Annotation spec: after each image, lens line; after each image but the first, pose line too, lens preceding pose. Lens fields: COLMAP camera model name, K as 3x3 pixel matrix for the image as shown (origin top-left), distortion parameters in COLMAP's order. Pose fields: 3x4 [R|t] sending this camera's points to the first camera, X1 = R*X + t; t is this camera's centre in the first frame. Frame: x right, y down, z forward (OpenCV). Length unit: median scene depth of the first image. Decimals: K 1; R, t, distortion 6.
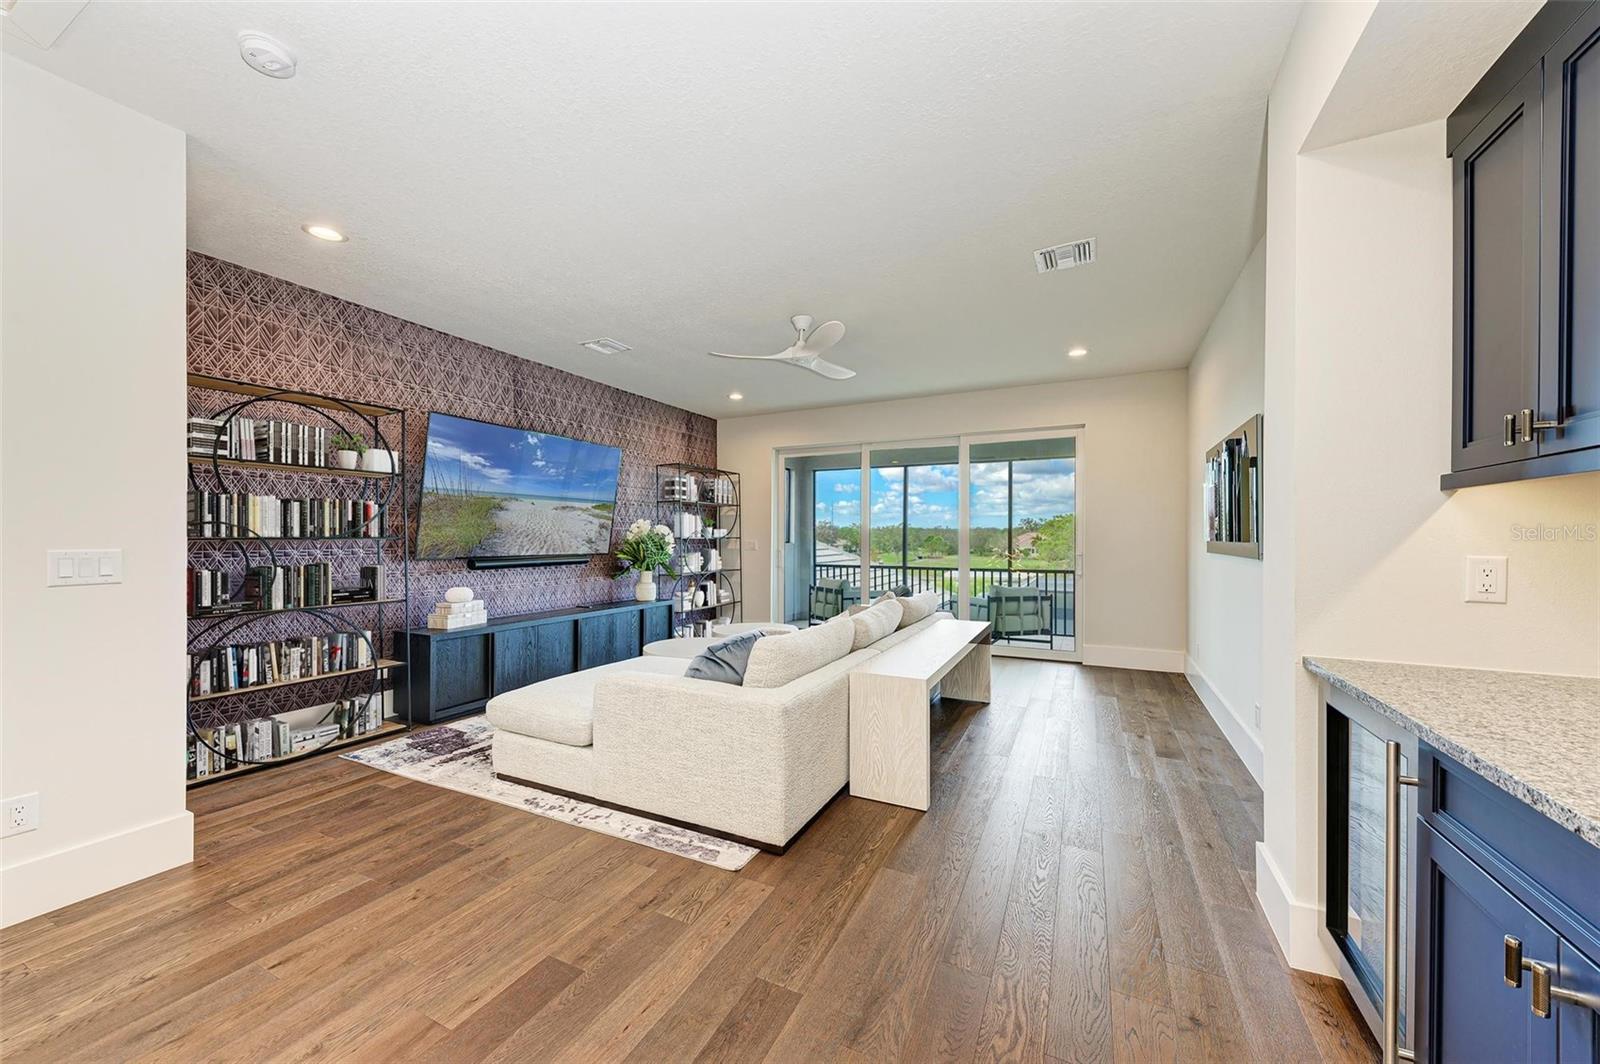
lens RADIAL K [[584.7, 0, 800.7], [0, 584.7, 541.3], [0, 0, 1]] dist [0.009979, -0.000075]
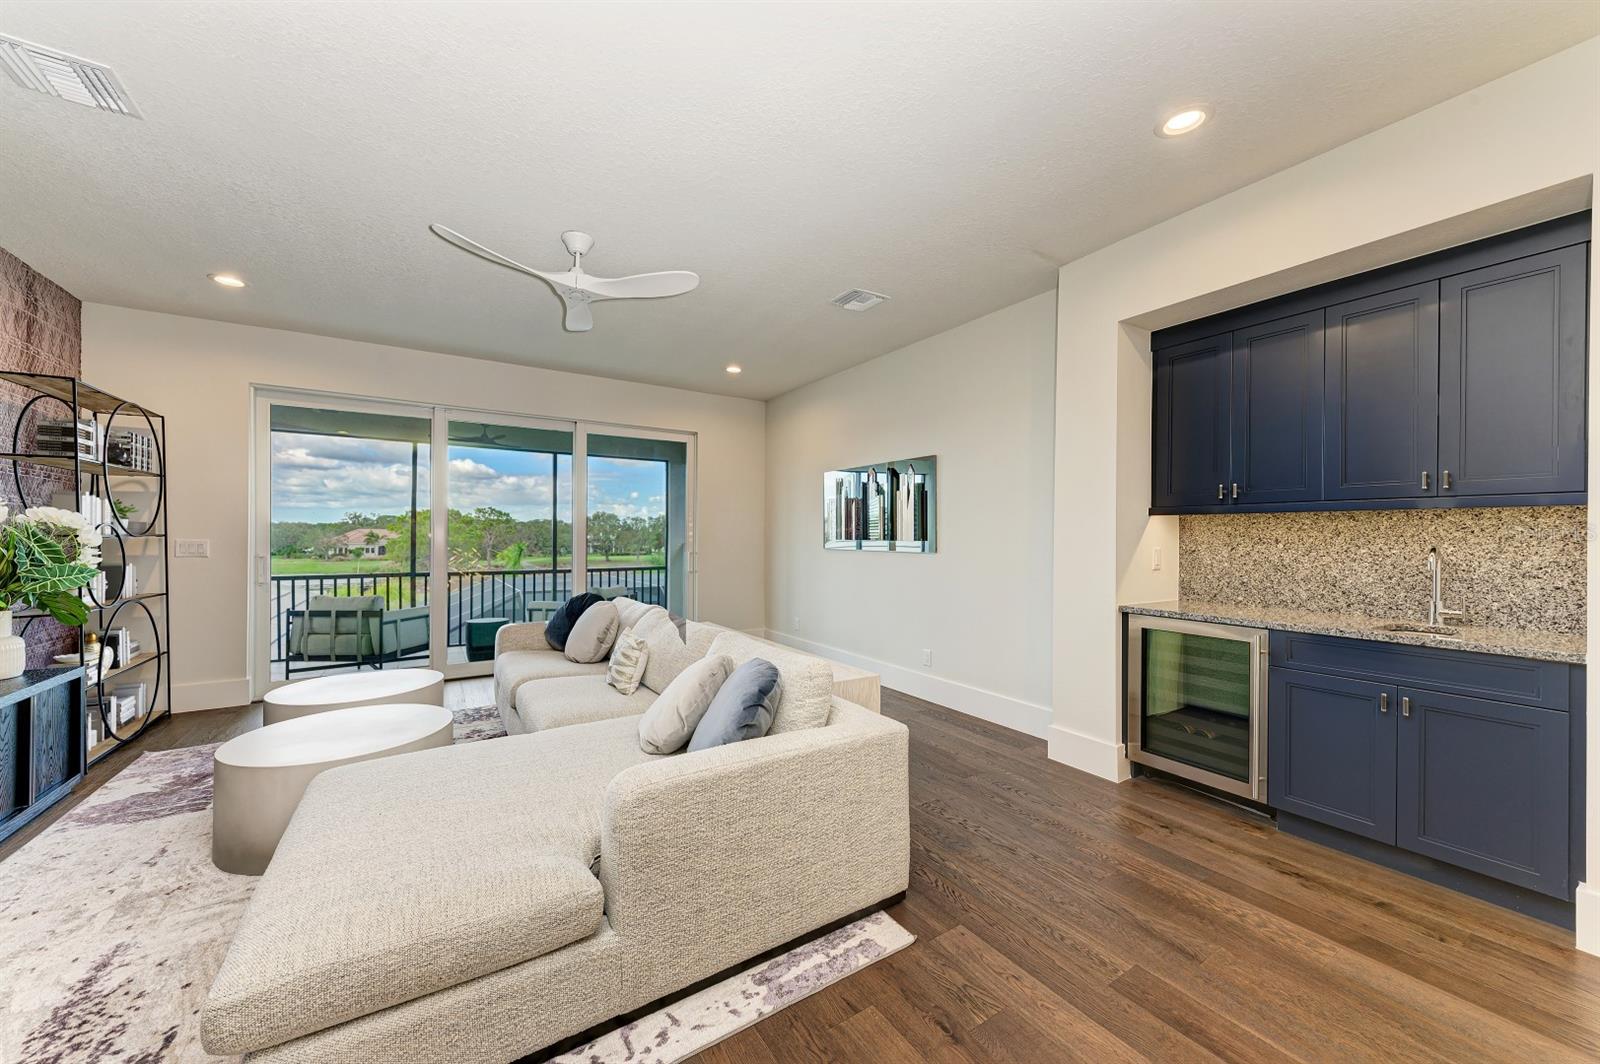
lens RADIAL K [[584.7, 0, 799.8], [0, 584.7, 535.6], [0, 0, 1]] dist [0.009979, -0.000075]
pose [[0.518006, 0.002921, 0.855372, -0.419004], [0.001865, 0.999988, -0.004544, -0.002475], [-0.855375, 0.003948, 0.517994, 0.327009]]
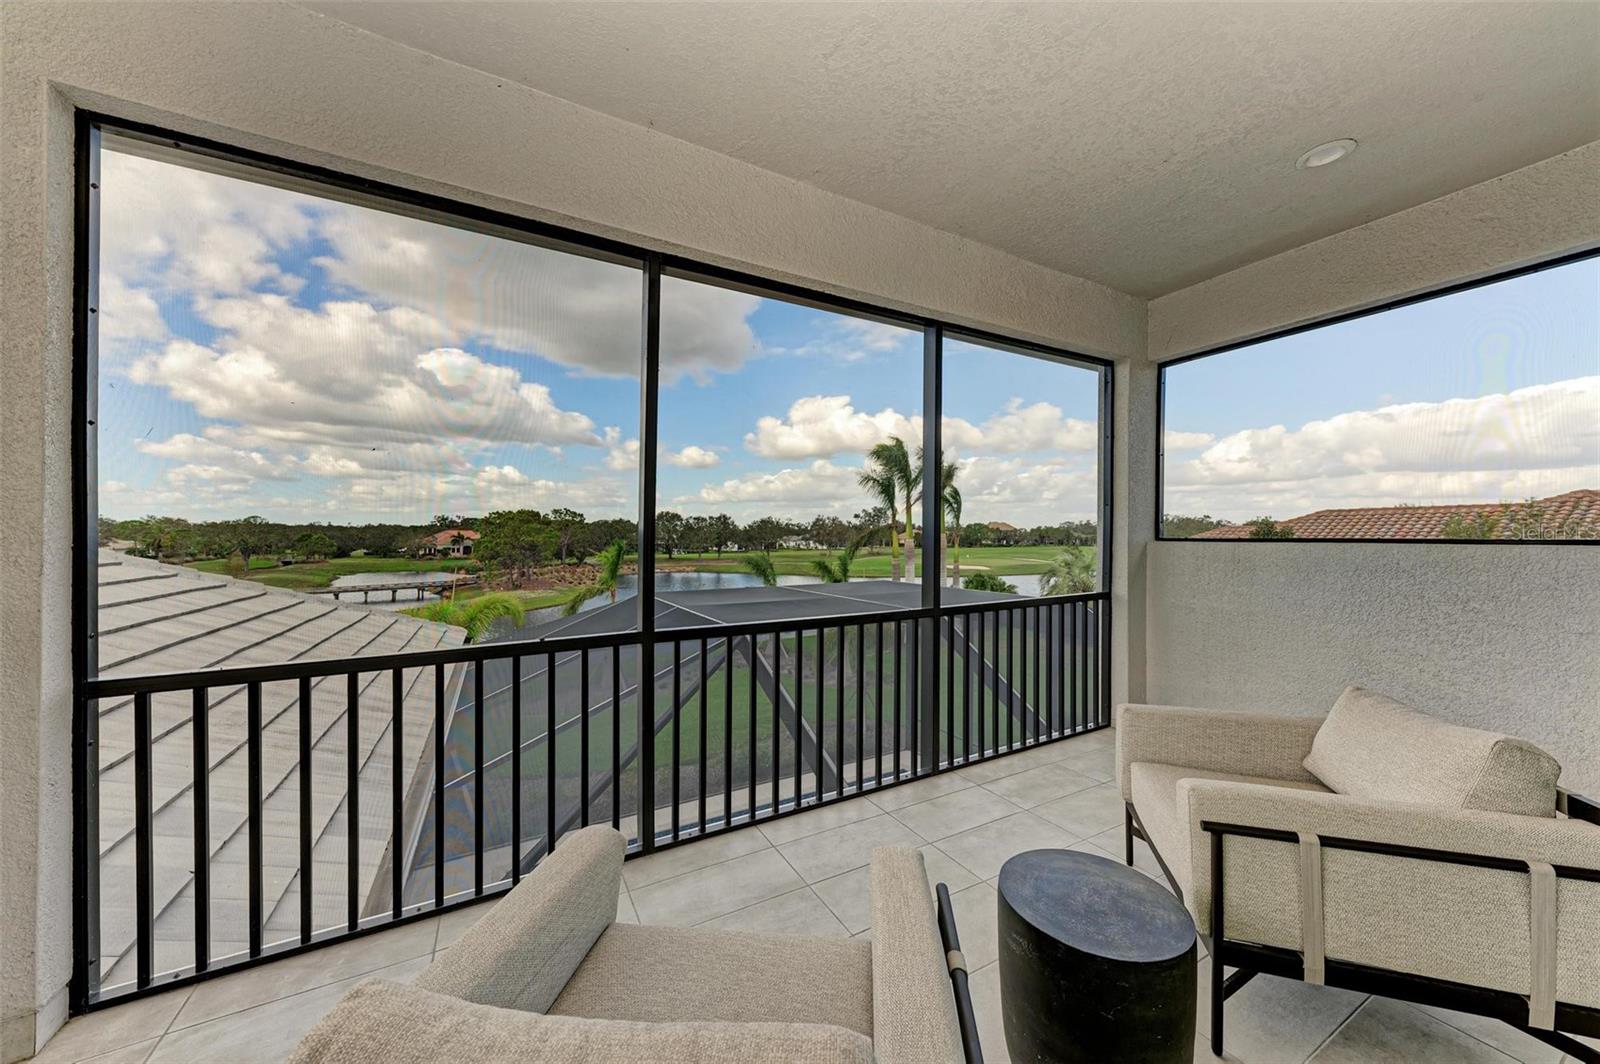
lens RADIAL K [[548.0, 0, 807.1], [0, 548.0, 536.1], [0, 0, 1]] dist [0.001613, 0.000007]
pose [[0.568265, -0.002856, 0.822840, 0.027152], [0.007718, 0.999968, -0.001859, 0.000182], [-0.822809, 0.007407, 0.568269, 1.537303]]
